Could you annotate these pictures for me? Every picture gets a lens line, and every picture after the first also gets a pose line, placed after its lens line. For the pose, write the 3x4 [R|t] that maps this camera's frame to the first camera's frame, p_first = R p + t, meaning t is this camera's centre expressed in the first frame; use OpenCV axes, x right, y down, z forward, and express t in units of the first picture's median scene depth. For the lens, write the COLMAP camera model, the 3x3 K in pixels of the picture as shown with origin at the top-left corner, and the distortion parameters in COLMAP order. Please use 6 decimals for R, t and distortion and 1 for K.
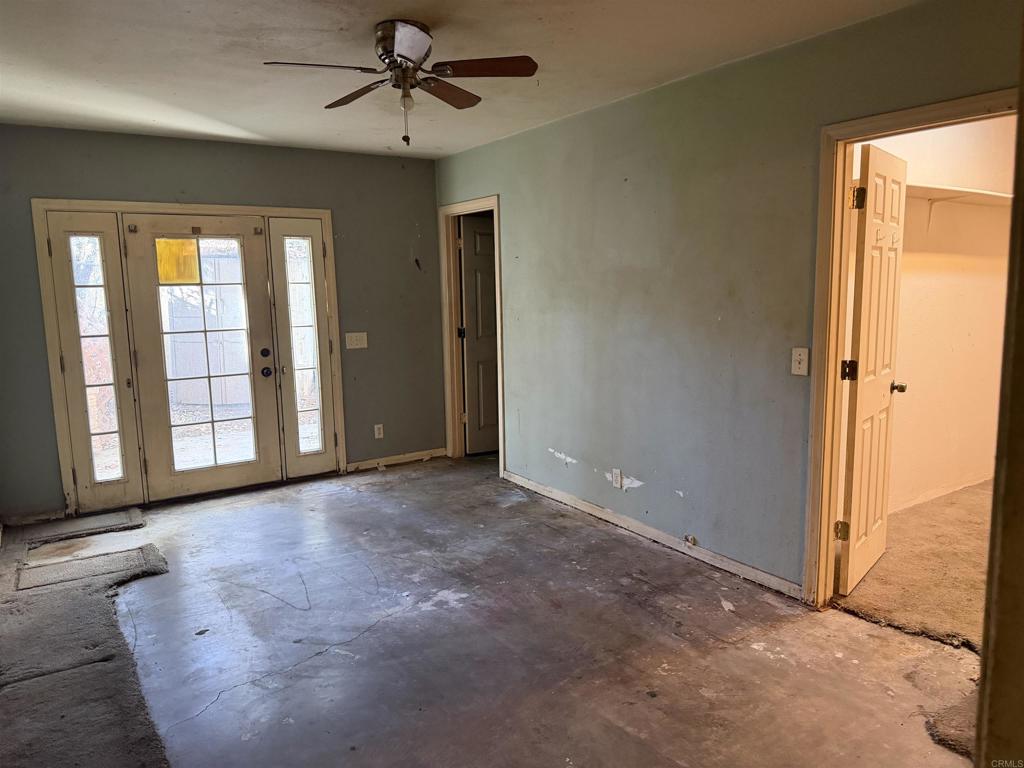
lens RADIAL K [[721.7, 0, 505.7], [0, 721.7, 379.2], [0, 0, 1]] dist [0.078501, -0.086914]
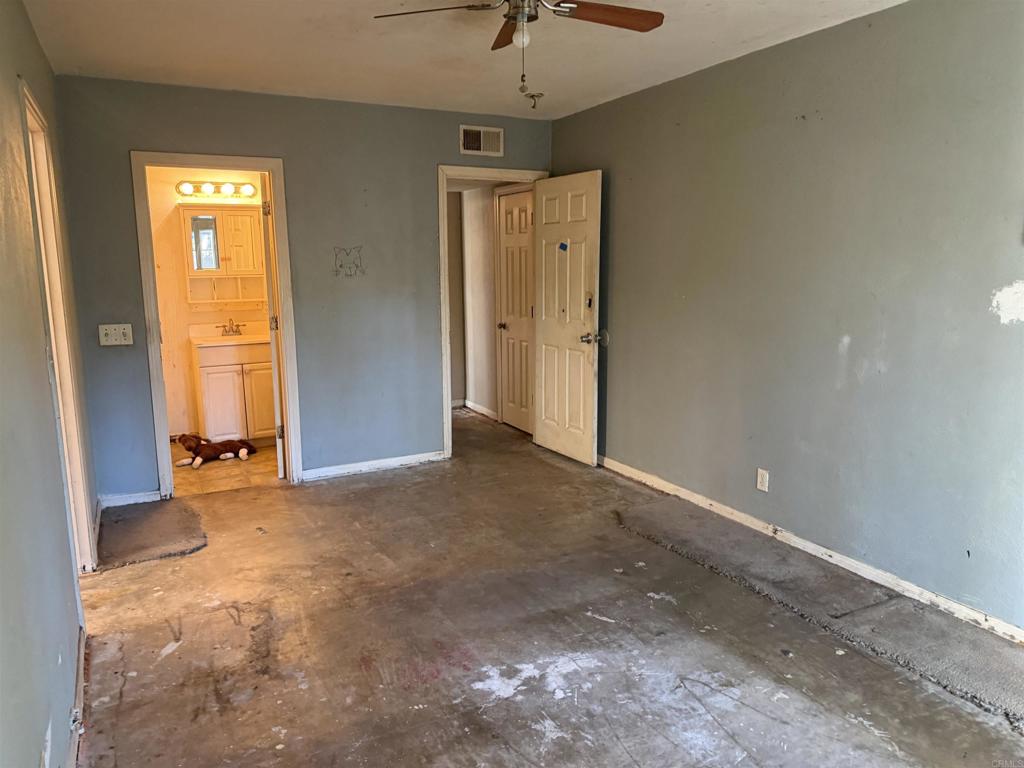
lens RADIAL K [[721.7, 0, 505.7], [0, 721.7, 379.2], [0, 0, 1]] dist [0.078501, -0.086914]
pose [[-0.995421, 0.011182, 0.094932, -0.168061], [0.039238, 0.953402, 0.299141, -0.227267], [-0.087163, 0.301496, -0.949475, 1.704853]]
